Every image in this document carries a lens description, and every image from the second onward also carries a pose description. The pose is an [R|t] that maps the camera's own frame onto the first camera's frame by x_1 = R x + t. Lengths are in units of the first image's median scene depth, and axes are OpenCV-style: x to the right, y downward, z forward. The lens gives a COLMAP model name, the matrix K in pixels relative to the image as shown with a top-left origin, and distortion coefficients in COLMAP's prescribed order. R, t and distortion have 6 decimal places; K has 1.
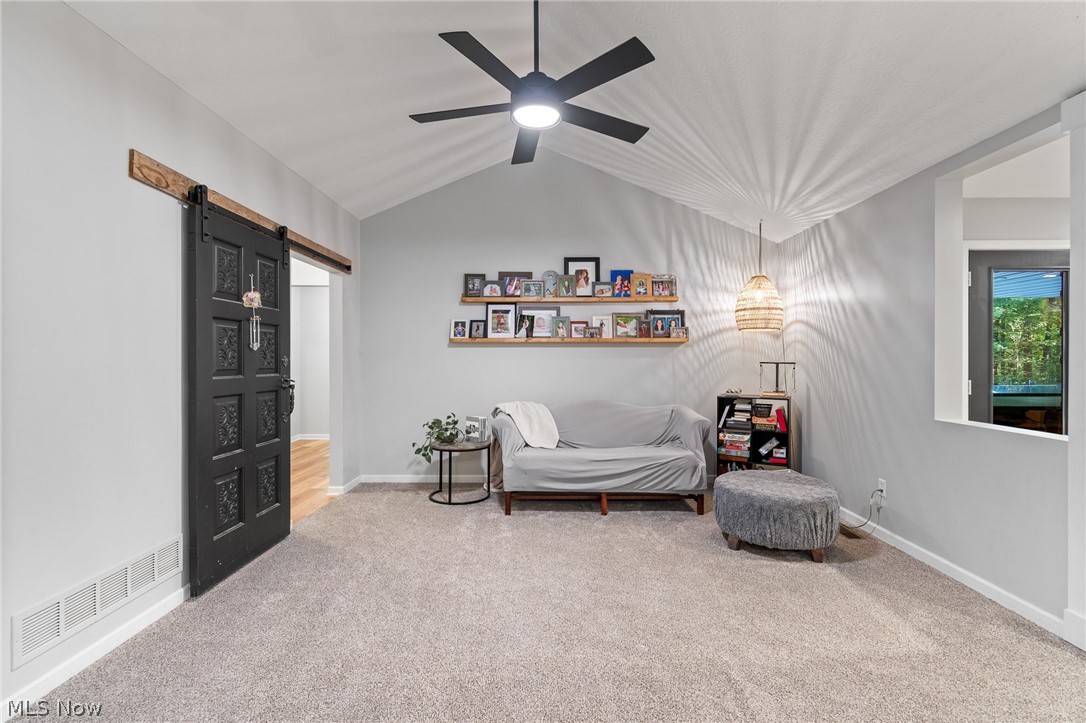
lens RADIAL K [[485.8, 0, 545.2], [0, 485.8, 360.7], [0, 0, 1]] dist [0.001437, -0.000006]
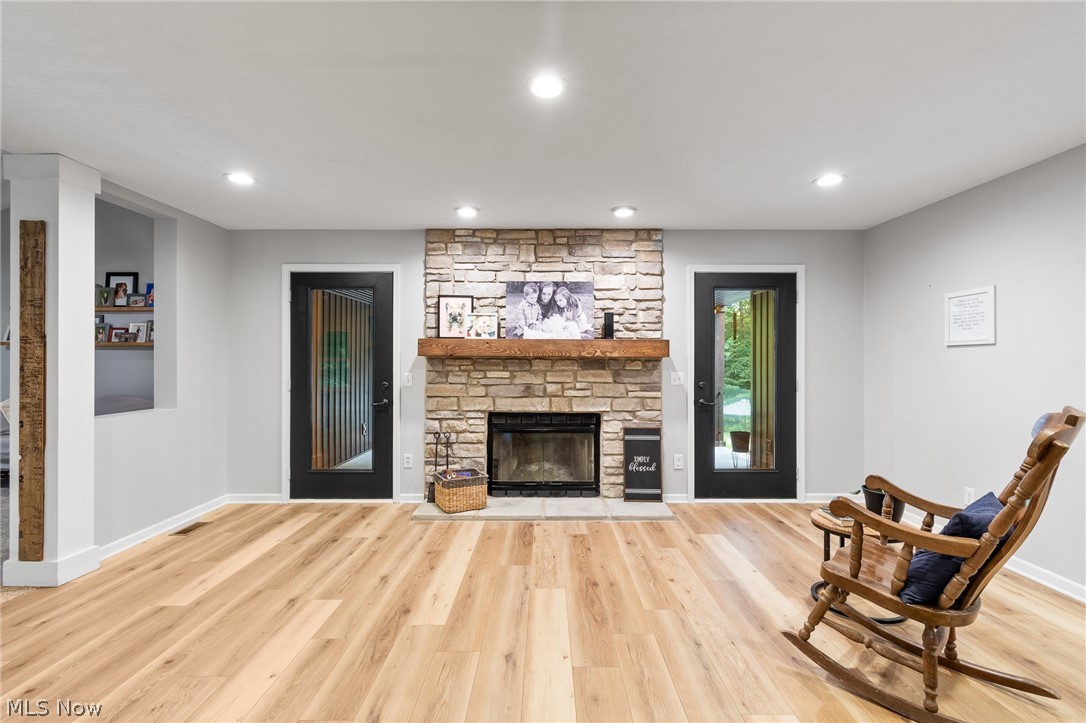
lens RADIAL K [[485.8, 0, 541.0], [0, 485.8, 363.9], [0, 0, 1]] dist [0.001437, -0.000006]
pose [[0.999974, 0.005002, -0.005254, 1.084528], [-0.005010, 0.999986, -0.001522, 0.001688], [0.005246, 0.001549, 0.999985, -0.151791]]
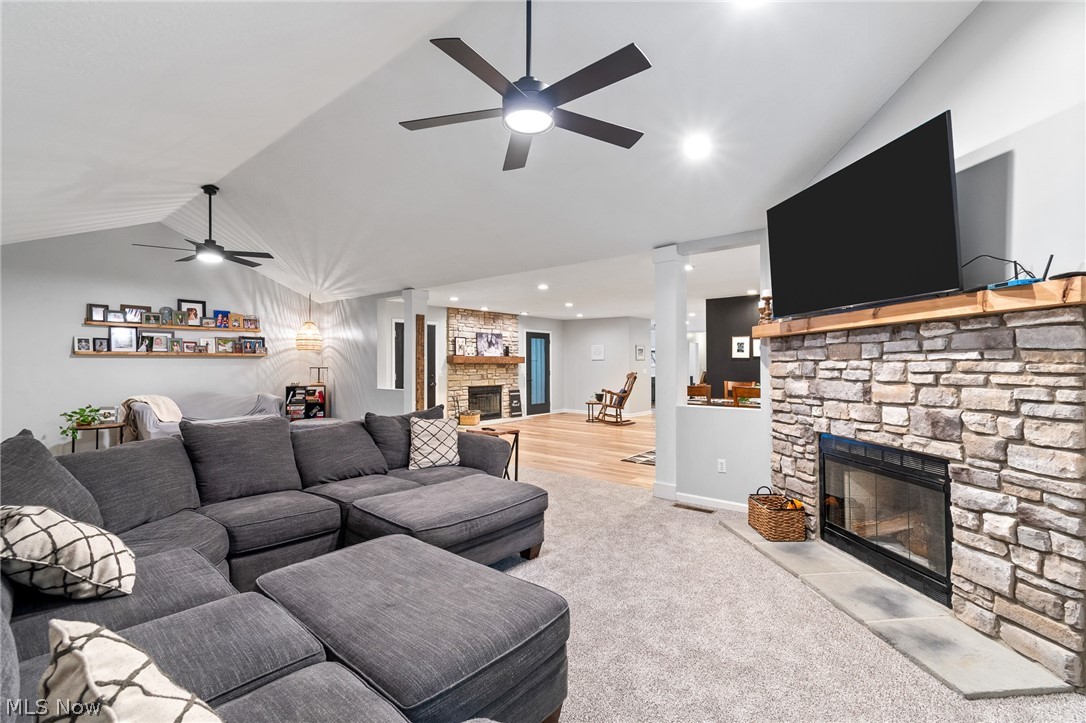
lens RADIAL K [[485.8, 0, 549.7], [0, 485.8, 362.0], [0, 0, 1]] dist [0.001437, -0.000006]
pose [[0.631444, 0.002548, 0.775417, -0.404839], [0.004139, 0.999969, -0.006656, -0.001800], [-0.775411, 0.007412, 0.631414, -0.855542]]
